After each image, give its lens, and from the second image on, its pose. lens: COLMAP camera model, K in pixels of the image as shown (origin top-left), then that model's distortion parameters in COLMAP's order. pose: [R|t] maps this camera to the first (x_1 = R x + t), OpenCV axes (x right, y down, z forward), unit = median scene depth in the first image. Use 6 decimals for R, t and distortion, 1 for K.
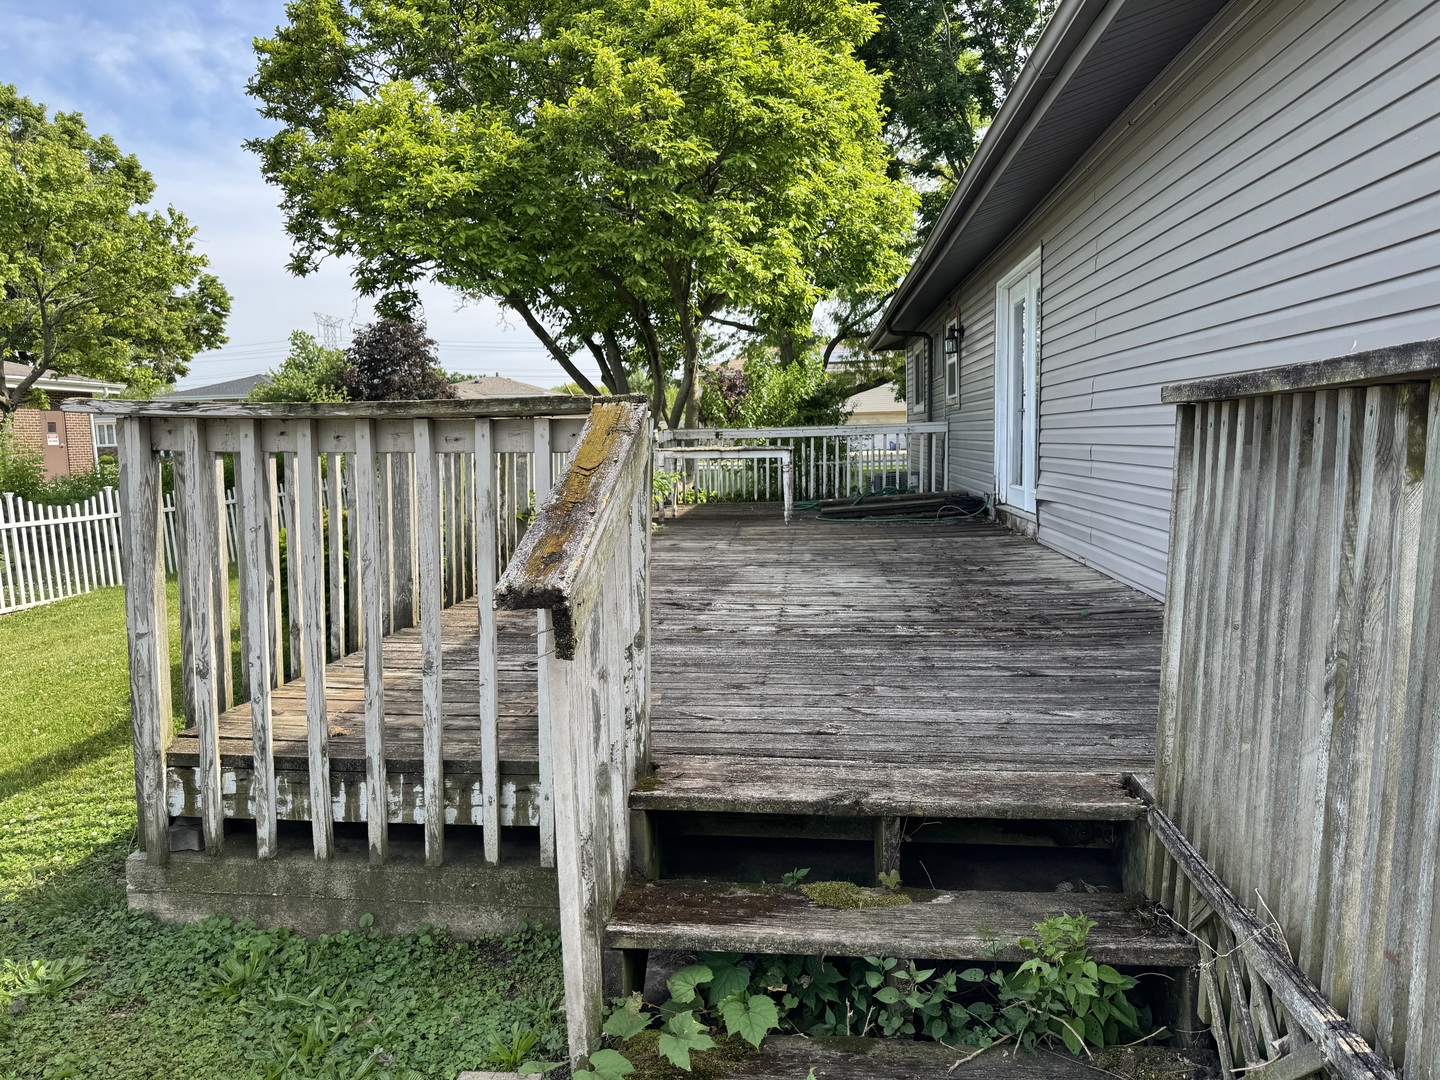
lens RADIAL K [[1023.8, 0, 723.0], [0, 1023.8, 537.9], [0, 0, 1]] dist [0.058689, -0.016728]
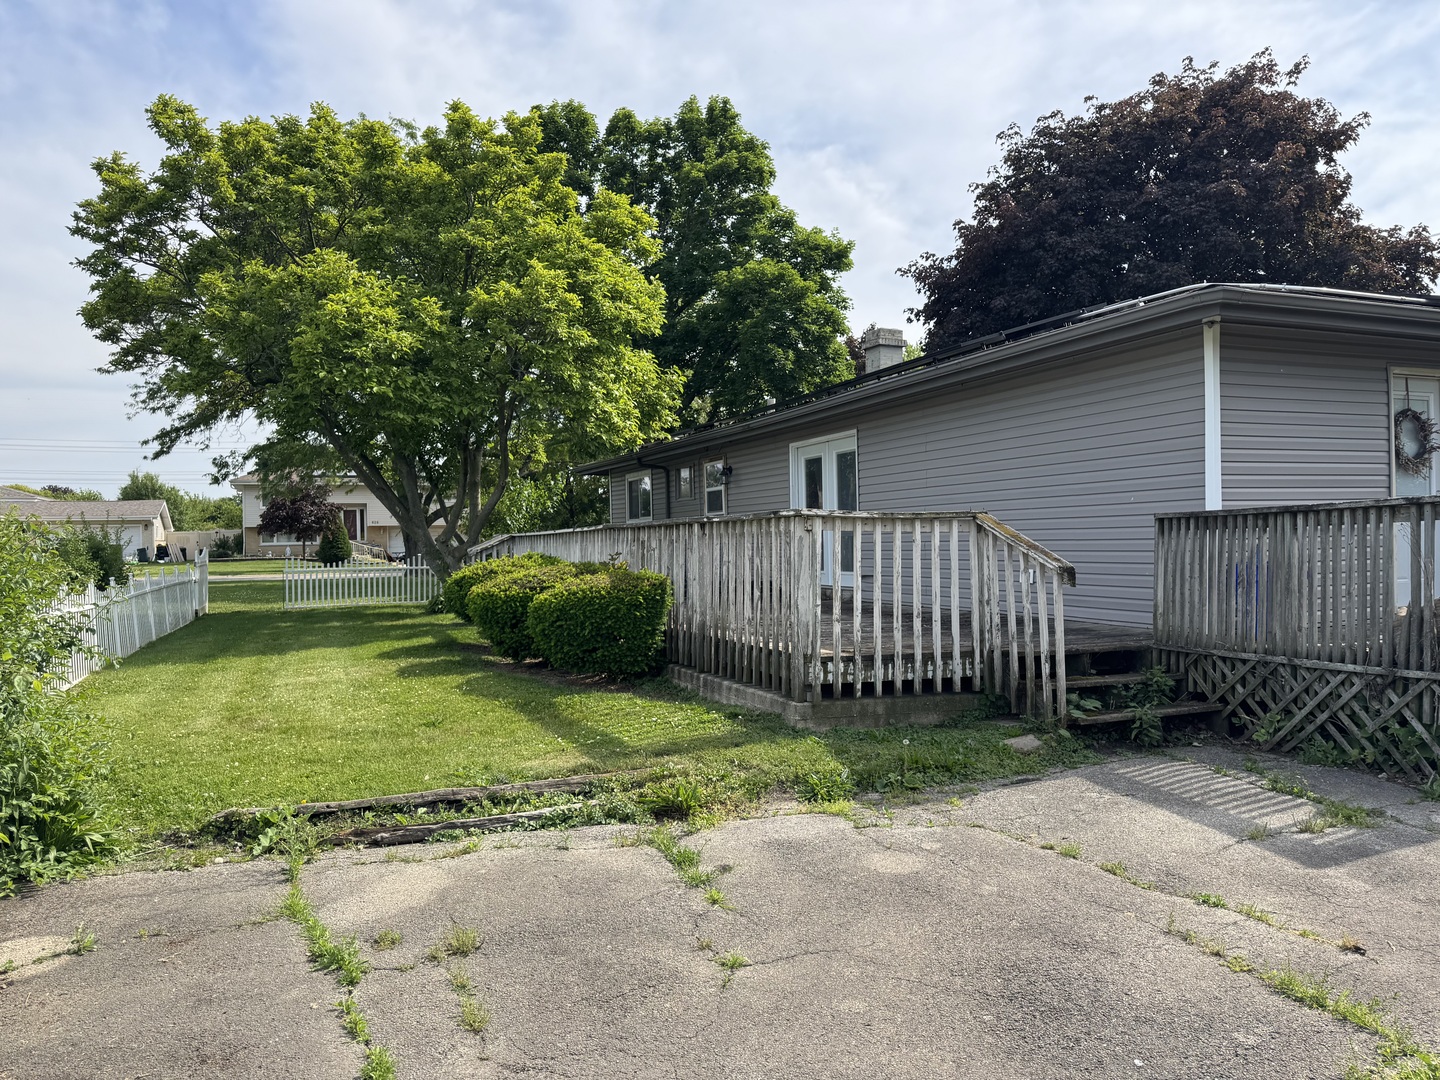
lens RADIAL K [[1023.8, 0, 716.7], [0, 1023.8, 545.6], [0, 0, 1]] dist [0.058689, -0.016728]
pose [[0.885158, 0.010519, 0.465171, -0.514625], [0.038862, 0.994580, -0.096439, 0.047575], [-0.463664, 0.103441, 0.879952, -0.277547]]
